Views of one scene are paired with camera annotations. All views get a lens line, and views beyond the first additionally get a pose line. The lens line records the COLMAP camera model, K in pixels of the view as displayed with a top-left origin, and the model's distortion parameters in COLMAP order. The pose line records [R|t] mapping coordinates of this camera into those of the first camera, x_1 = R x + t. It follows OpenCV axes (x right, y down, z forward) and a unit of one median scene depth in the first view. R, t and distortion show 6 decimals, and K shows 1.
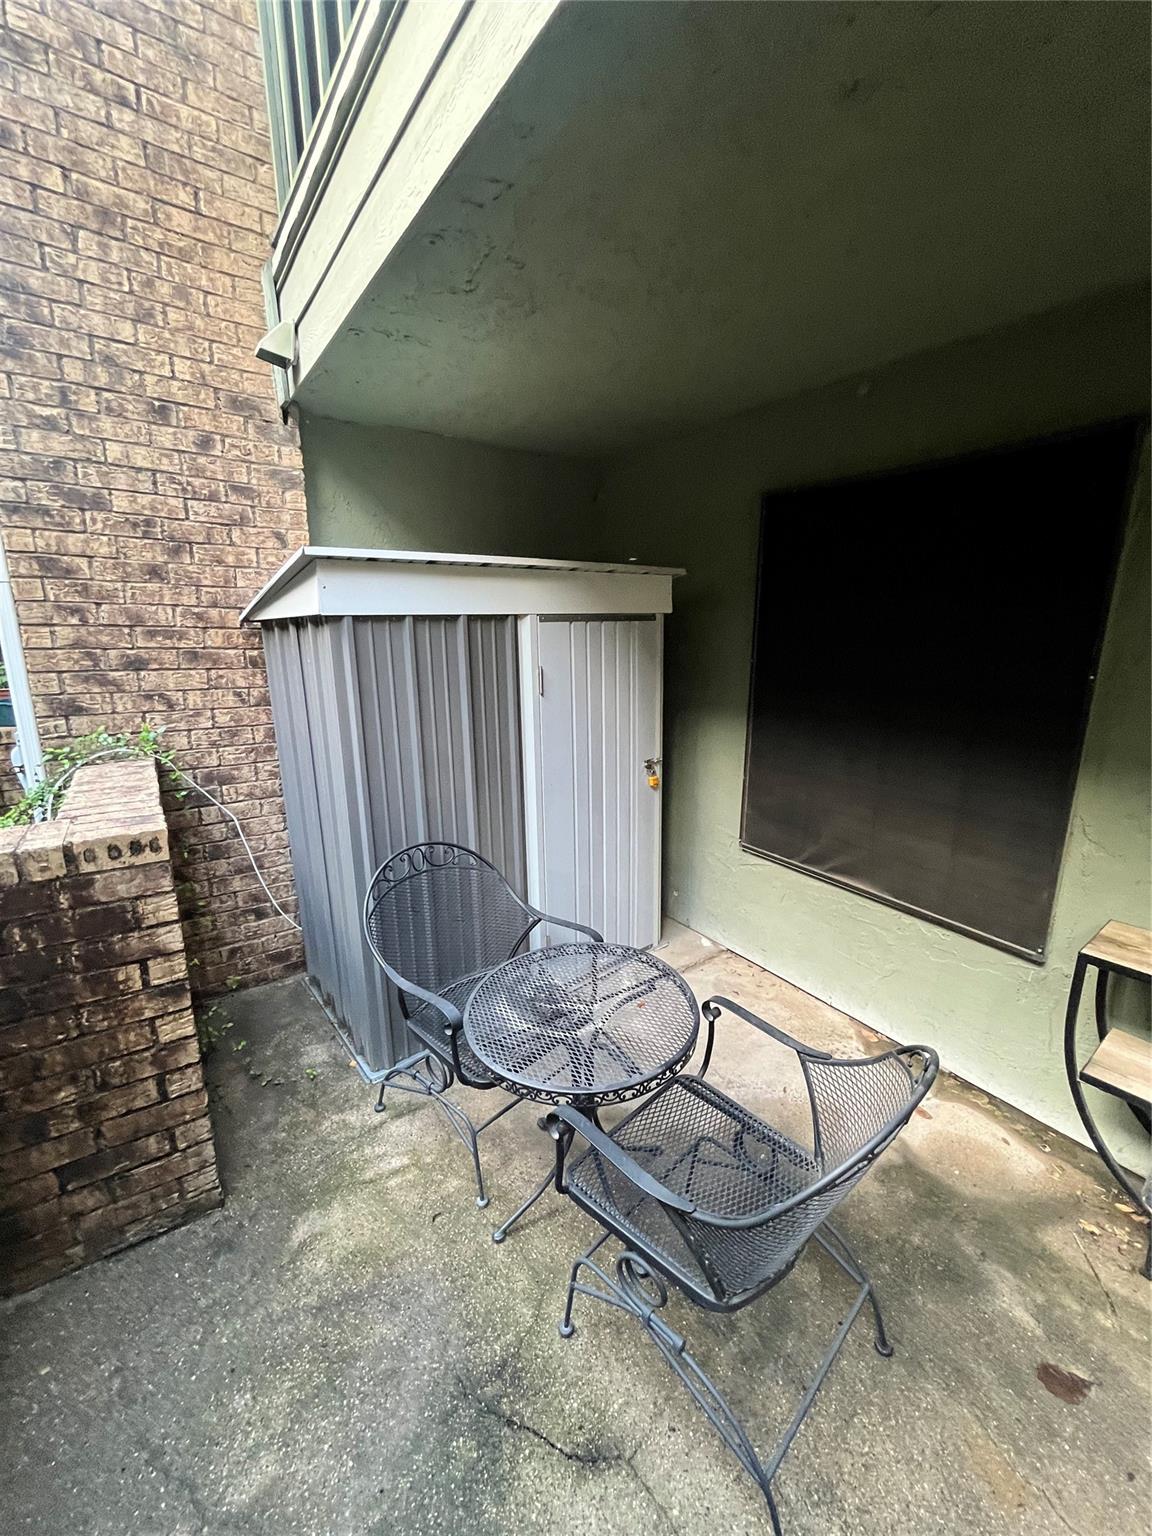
lens RADIAL K [[619.8, 0, 581.3], [0, 619.8, 770.3], [0, 0, 1]] dist [-0.004710, 0.000152]
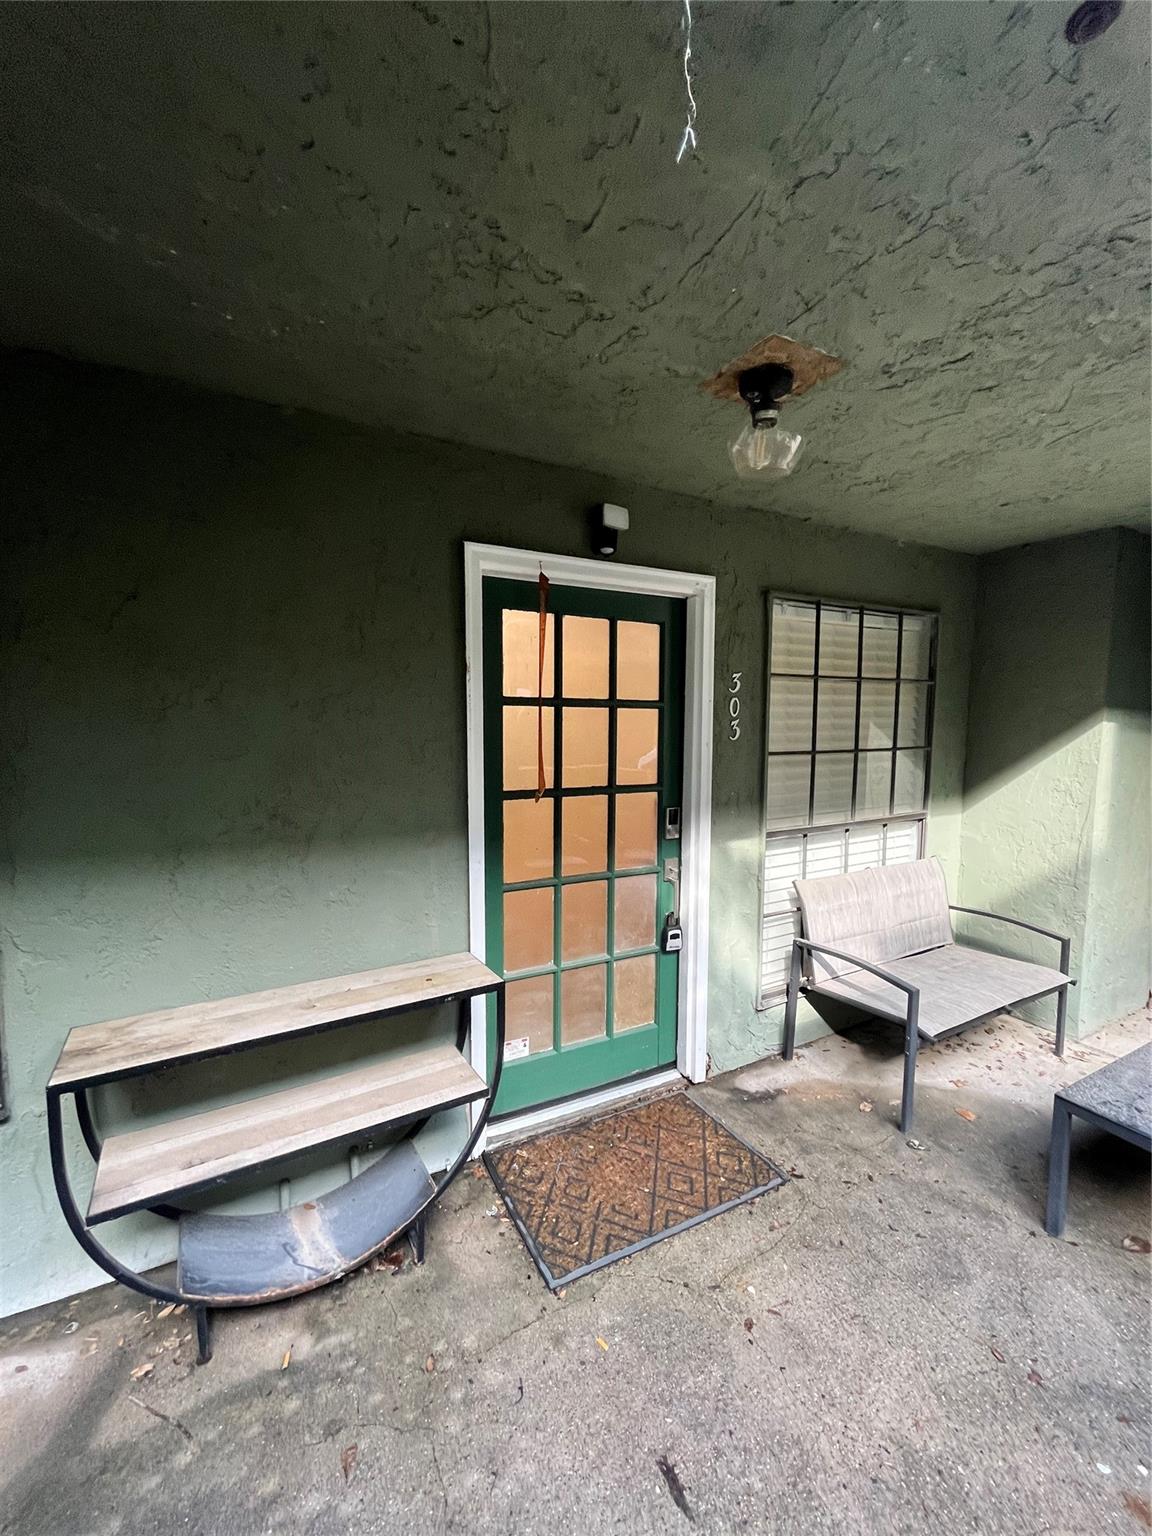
lens RADIAL K [[619.8, 0, 575.8], [0, 619.8, 771.1], [0, 0, 1]] dist [-0.004710, 0.000152]
pose [[0.117974, -0.083071, 0.989536, 0.076992], [0.215955, 0.974791, 0.056087, -0.012819], [-0.969250, 0.207078, 0.132940, 0.081437]]
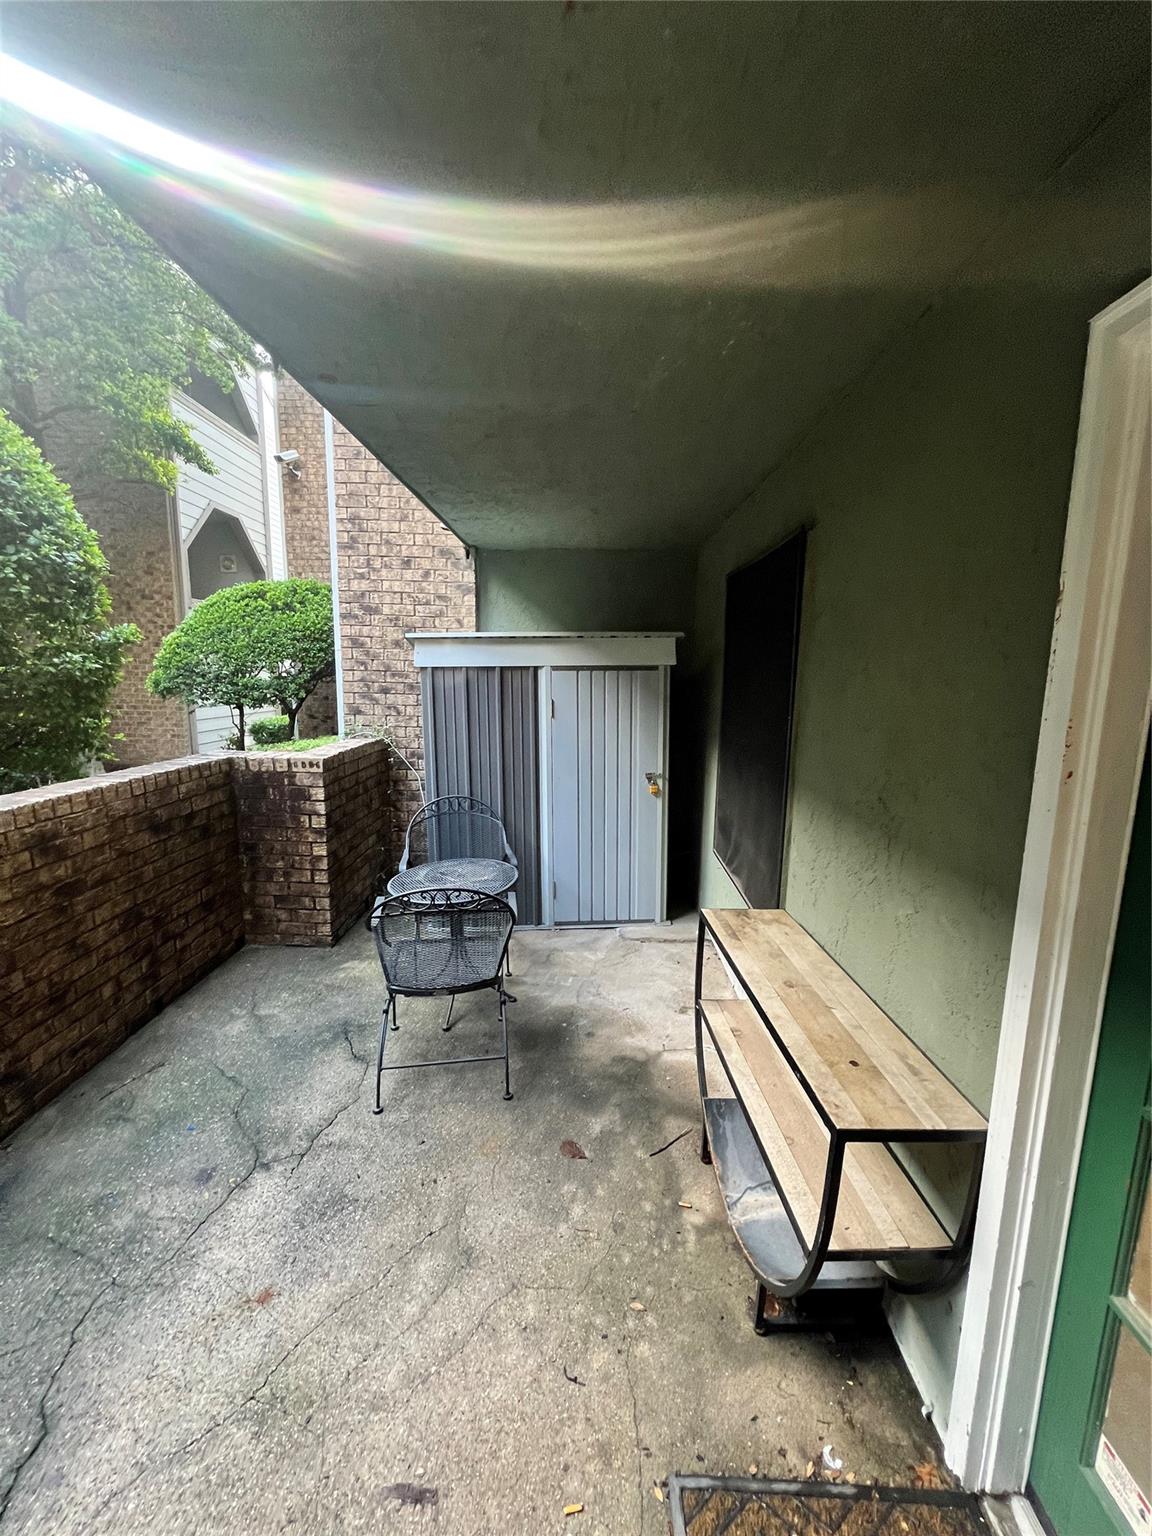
lens RADIAL K [[619.8, 0, 580.2], [0, 619.8, 769.5], [0, 0, 1]] dist [-0.004710, 0.000152]
pose [[0.814204, 0.099925, -0.571915, 1.065884], [-0.140317, 0.989743, -0.026834, 0.046335], [0.563367, 0.102097, 0.819874, -0.257304]]
